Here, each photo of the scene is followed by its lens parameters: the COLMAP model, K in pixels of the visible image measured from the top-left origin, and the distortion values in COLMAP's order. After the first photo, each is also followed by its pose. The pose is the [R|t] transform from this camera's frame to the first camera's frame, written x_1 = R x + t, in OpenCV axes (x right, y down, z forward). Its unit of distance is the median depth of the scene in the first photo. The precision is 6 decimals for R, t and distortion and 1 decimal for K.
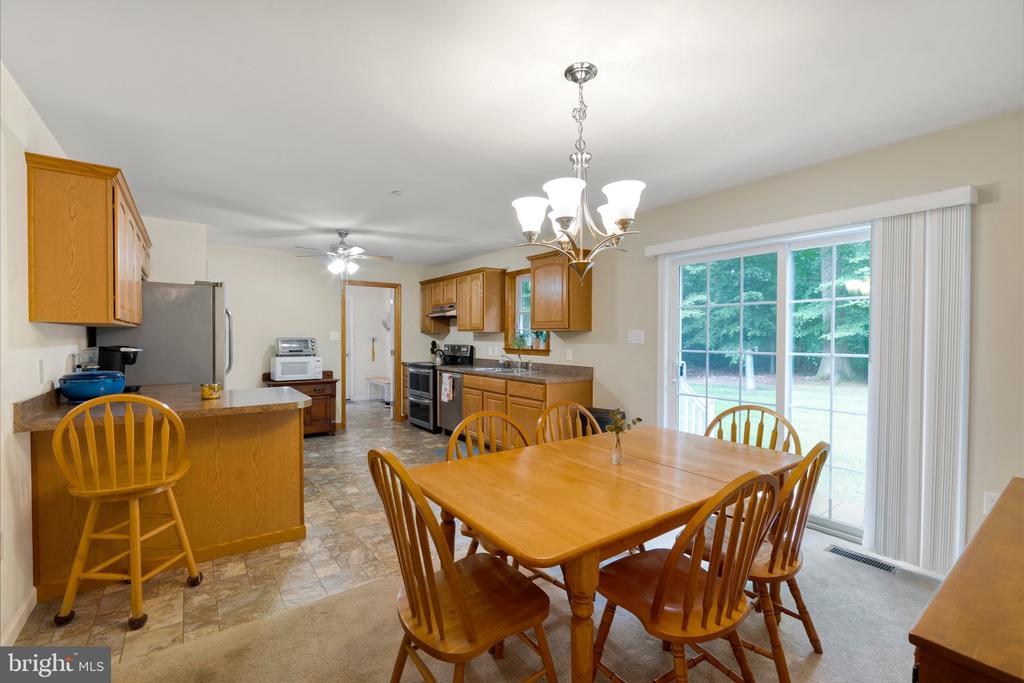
lens RADIAL K [[443.8, 0, 513.7], [0, 443.8, 345.6], [0, 0, 1]] dist [0.000062, 0.001078]
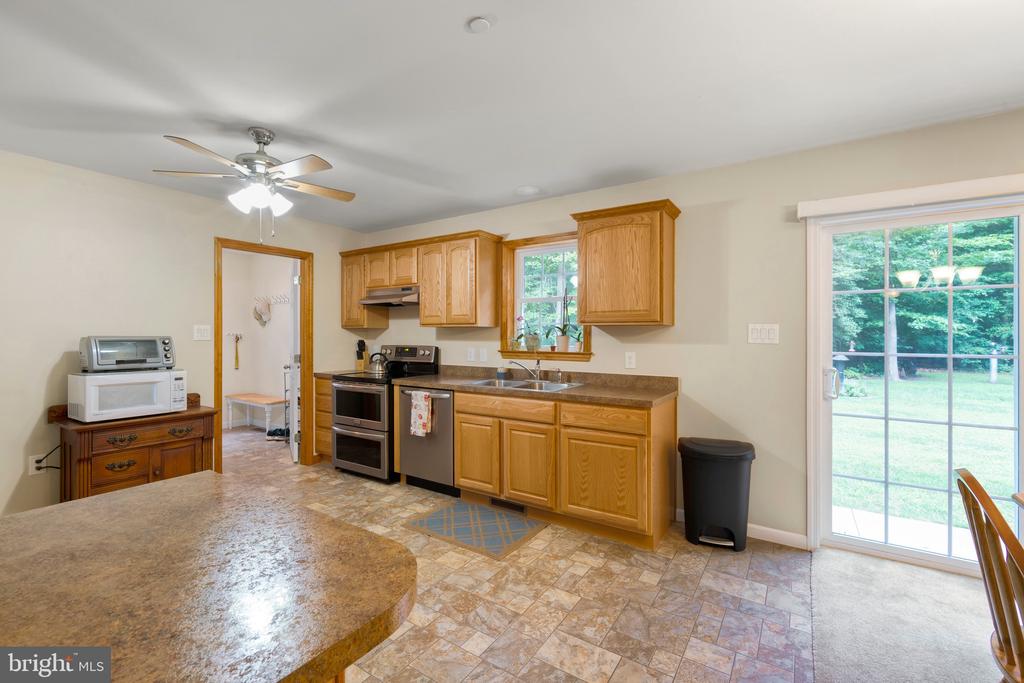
lens RADIAL K [[443.8, 0, 511.4], [0, 443.8, 337.2], [0, 0, 1]] dist [0.000062, 0.001078]
pose [[0.941336, -0.003435, 0.337453, -0.238004], [0.007914, 0.999898, -0.011898, -0.006517], [-0.337378, 0.013871, 0.941267, 0.343367]]
